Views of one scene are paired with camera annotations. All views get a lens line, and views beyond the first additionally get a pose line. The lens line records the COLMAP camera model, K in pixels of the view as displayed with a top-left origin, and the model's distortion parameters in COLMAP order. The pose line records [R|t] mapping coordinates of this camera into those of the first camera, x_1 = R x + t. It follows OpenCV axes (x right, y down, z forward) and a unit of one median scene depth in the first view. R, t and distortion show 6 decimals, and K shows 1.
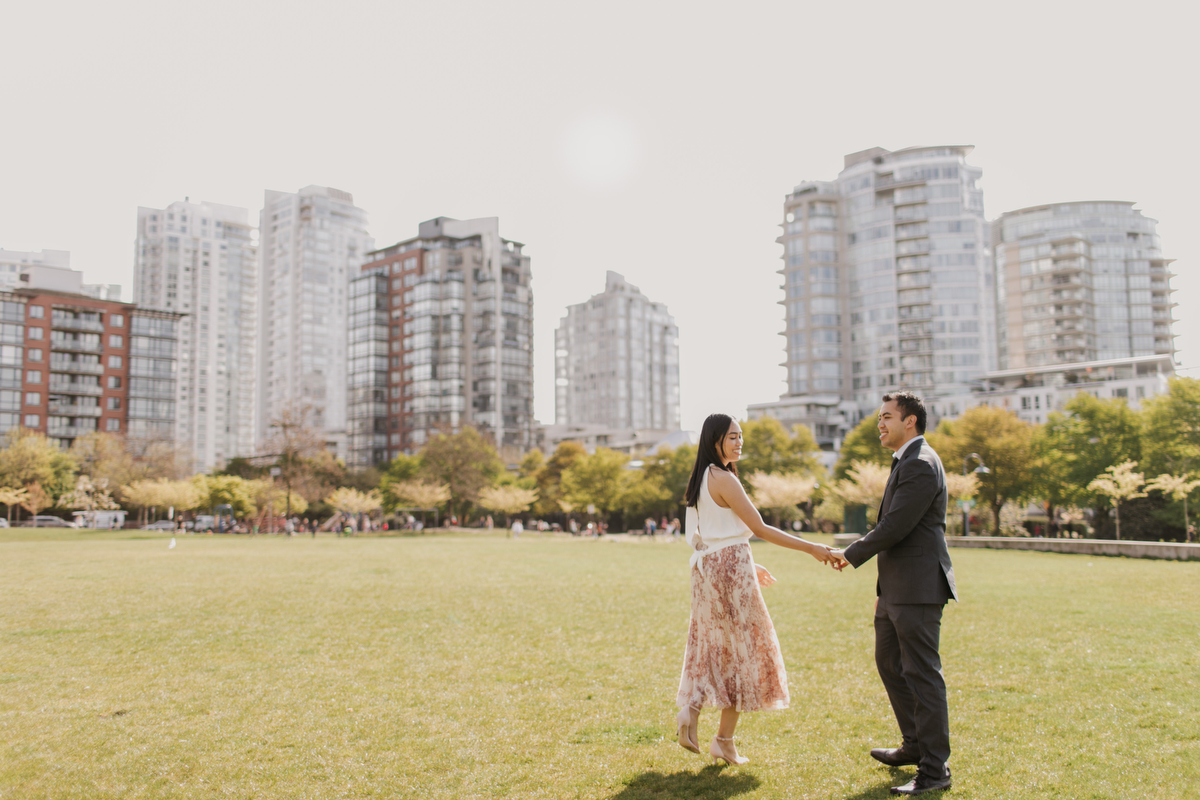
lens RADIAL K [[1173.5, 0, 592.8], [0, 1173.5, 396.2], [0, 0, 1]] dist [0.000147, 0.000000]
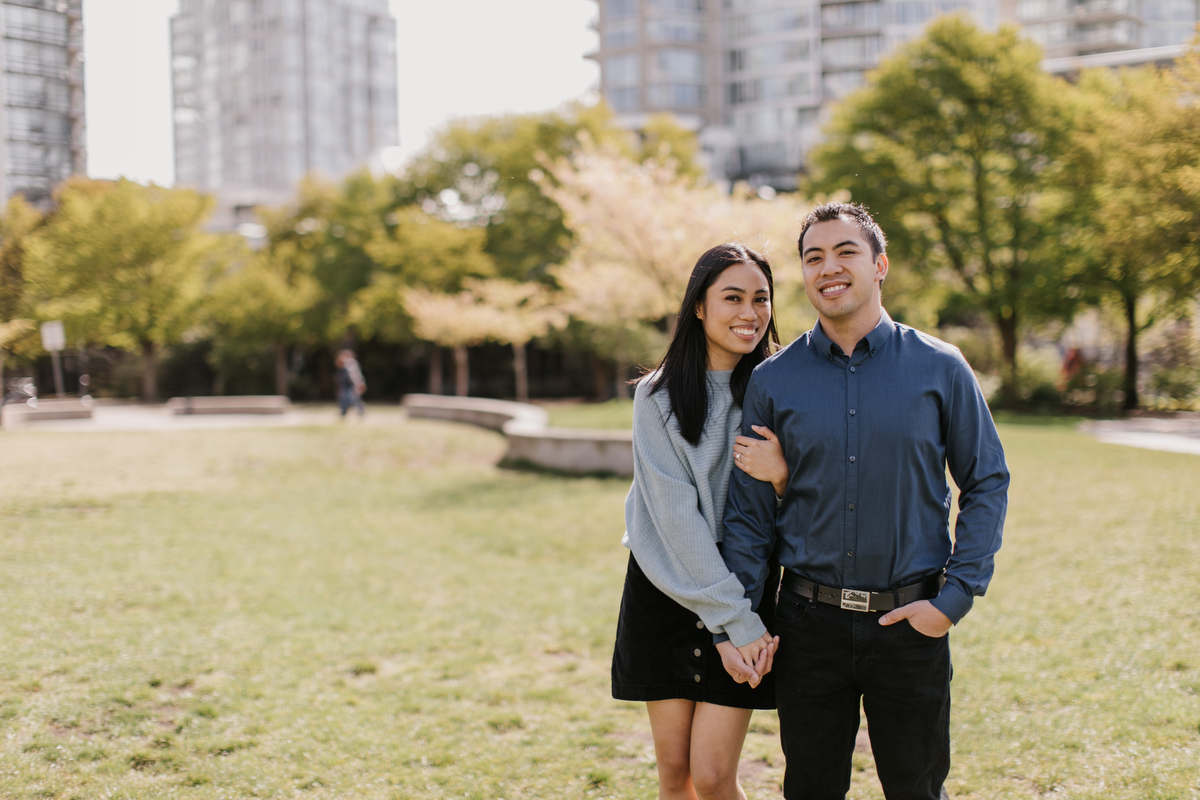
lens RADIAL K [[1659.0, 0, 608.4], [0, 1659.0, 406.5], [0, 0, 1]] dist [0.002931, 0.000000]
pose [[0.982506, -0.016060, 0.185537, 0.034181], [-0.008792, 0.991164, 0.132353, 0.028223], [-0.186023, -0.131669, 0.973683, 0.279801]]
